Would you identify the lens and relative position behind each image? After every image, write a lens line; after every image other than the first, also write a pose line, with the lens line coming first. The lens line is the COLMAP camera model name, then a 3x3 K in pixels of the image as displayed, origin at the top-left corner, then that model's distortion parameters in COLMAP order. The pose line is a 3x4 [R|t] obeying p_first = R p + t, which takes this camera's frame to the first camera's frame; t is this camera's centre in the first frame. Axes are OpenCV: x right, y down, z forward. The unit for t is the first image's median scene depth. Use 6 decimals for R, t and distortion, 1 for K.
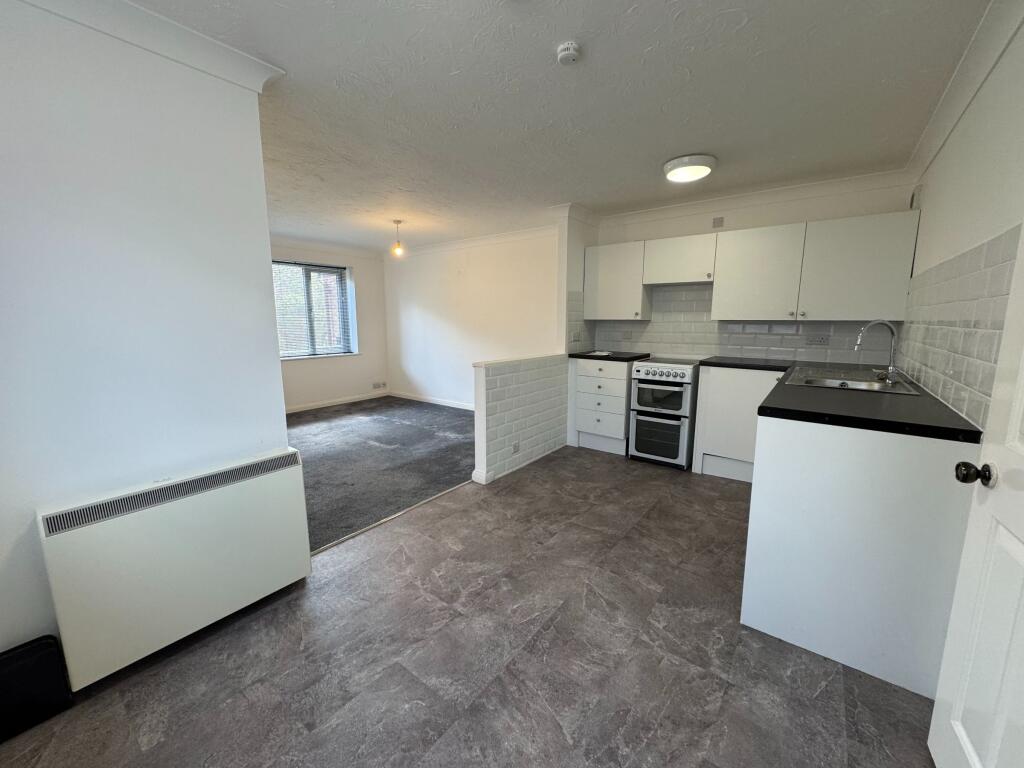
lens RADIAL K [[406.8, 0, 512.0], [0, 406.8, 384.0], [0, 0, 1]] dist [-0.001346, 0.000352]
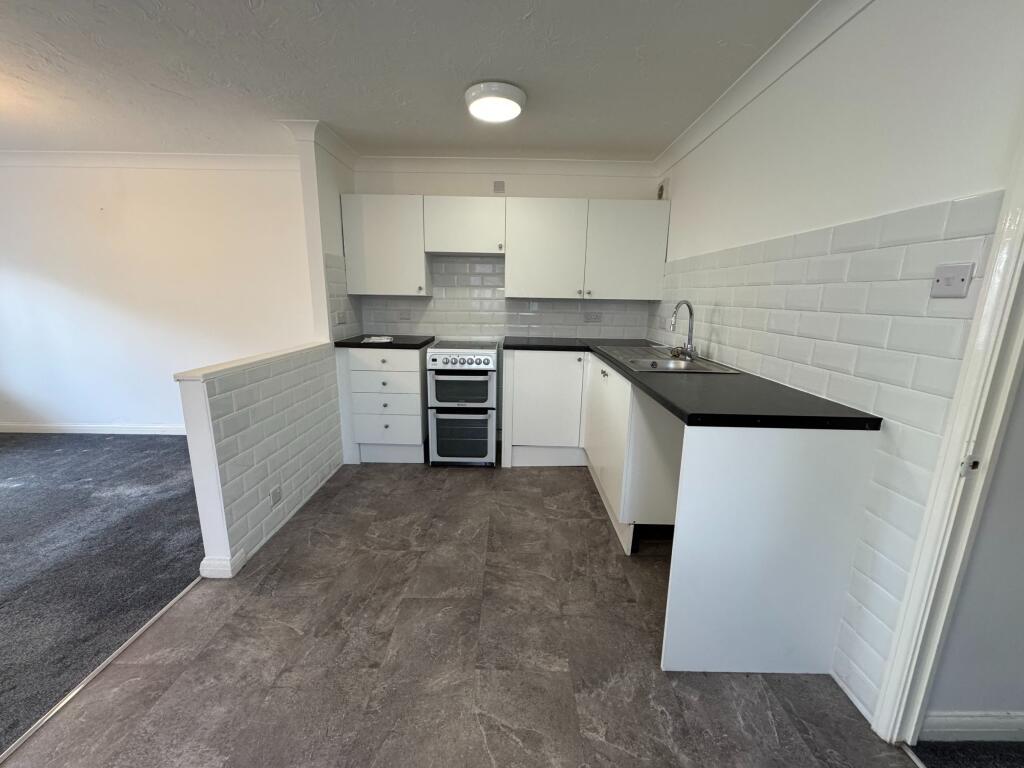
lens RADIAL K [[406.8, 0, 512.0], [0, 406.8, 384.0], [0, 0, 1]] dist [-0.001346, 0.000352]
pose [[0.796781, -0.115589, 0.593109, -0.054054], [0.078840, 0.993030, 0.087615, -0.045072], [-0.599102, -0.023049, 0.800341, 0.269497]]
